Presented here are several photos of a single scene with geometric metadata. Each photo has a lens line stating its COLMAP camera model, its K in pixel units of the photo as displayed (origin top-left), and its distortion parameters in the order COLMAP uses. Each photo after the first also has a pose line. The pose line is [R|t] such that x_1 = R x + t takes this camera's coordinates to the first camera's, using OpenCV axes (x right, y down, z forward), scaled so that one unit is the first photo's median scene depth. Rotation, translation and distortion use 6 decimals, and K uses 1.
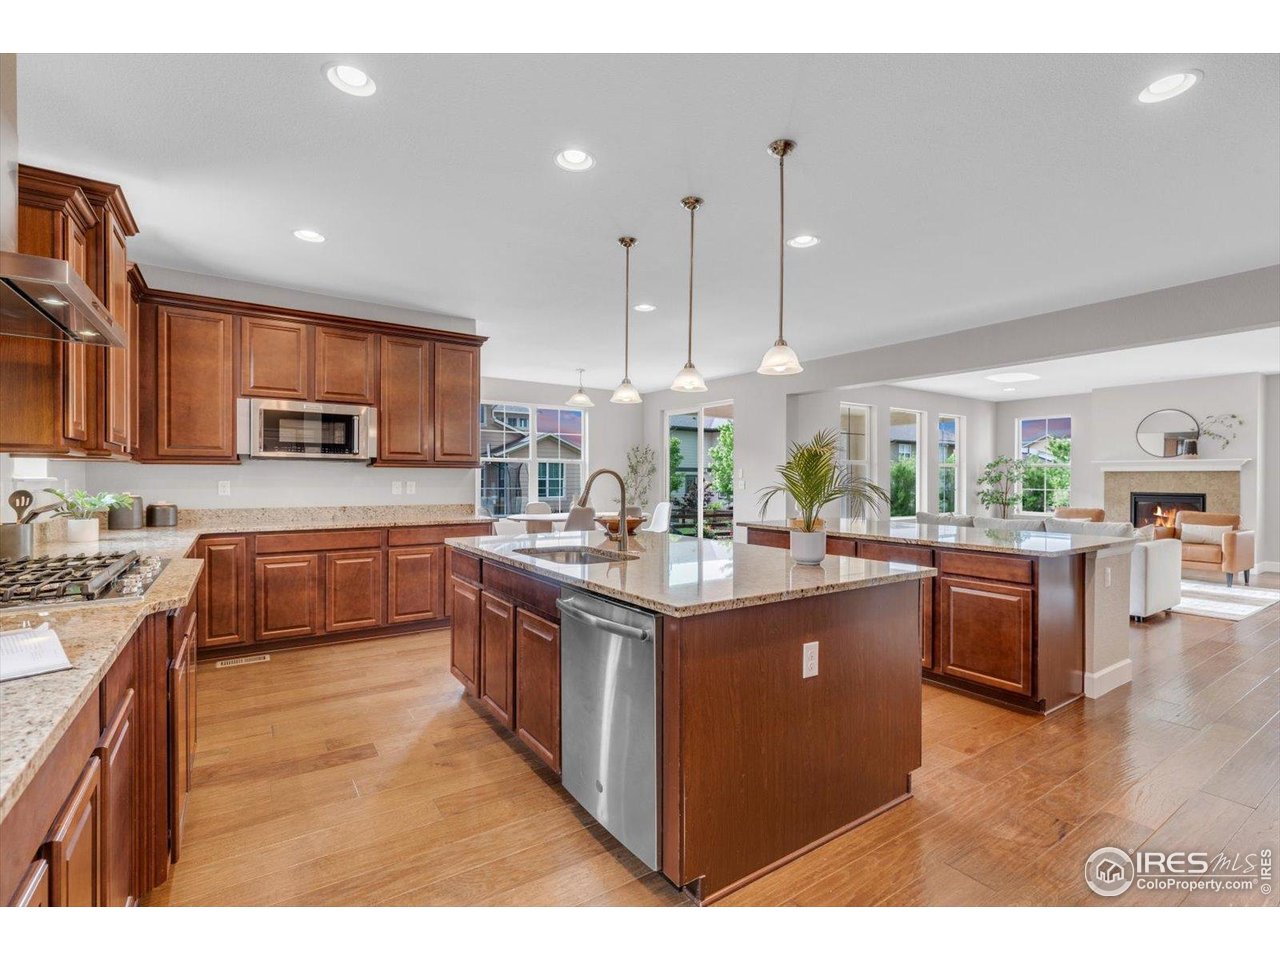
lens RADIAL K [[590.0, 0, 640.0], [0, 590.0, 480.0], [0, 0, 1]] dist [0.032904, 0.000075]
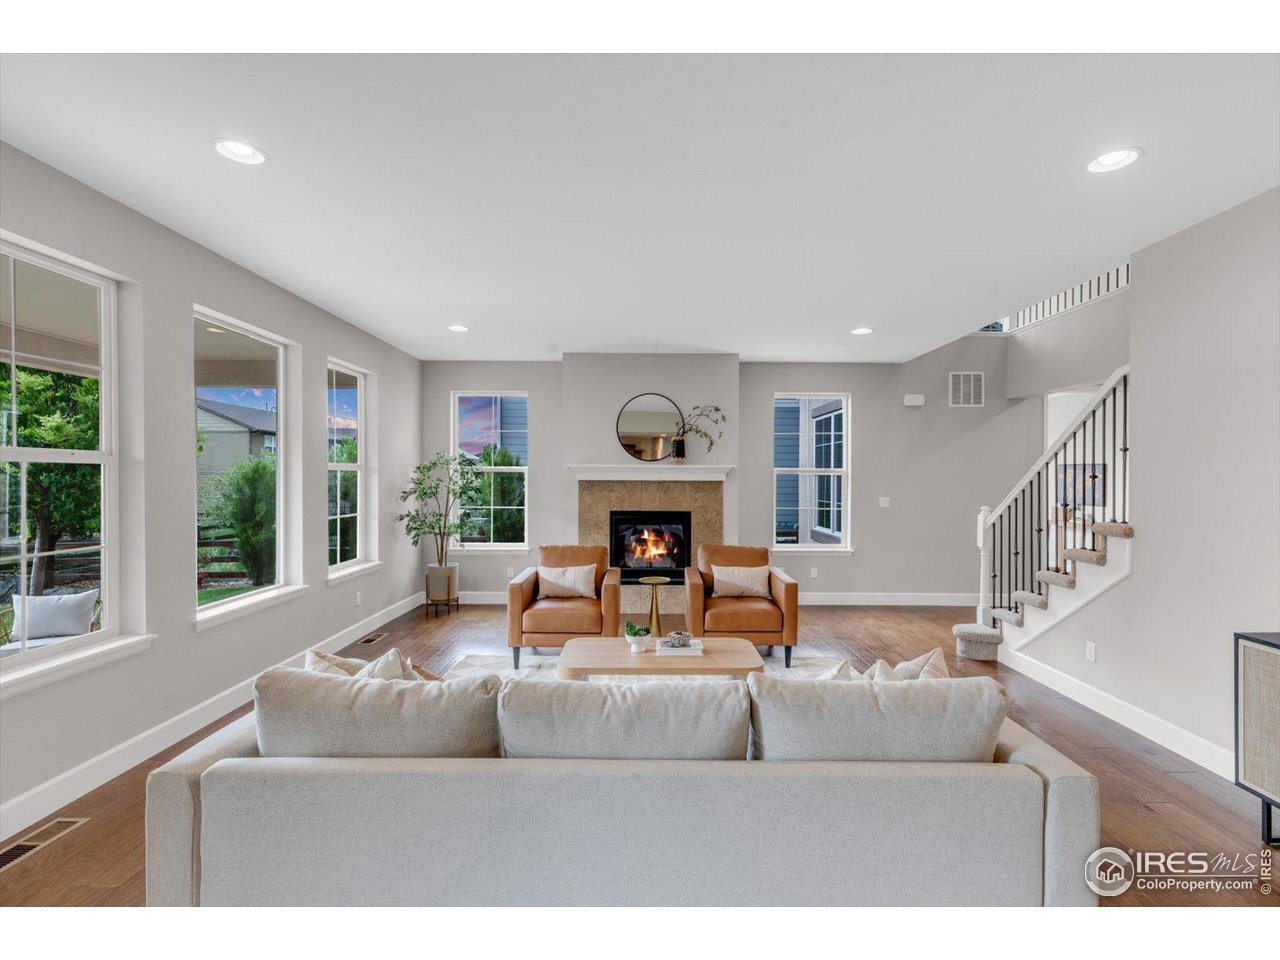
lens RADIAL K [[590.0, 0, 640.0], [0, 590.0, 480.0], [0, 0, 1]] dist [0.032904, 0.000075]
pose [[0.565979, -0.004243, 0.824409, 0.258522], [0.000830, 0.999989, 0.004577, -0.016197], [-0.824420, -0.001906, 0.565976, 0.545565]]
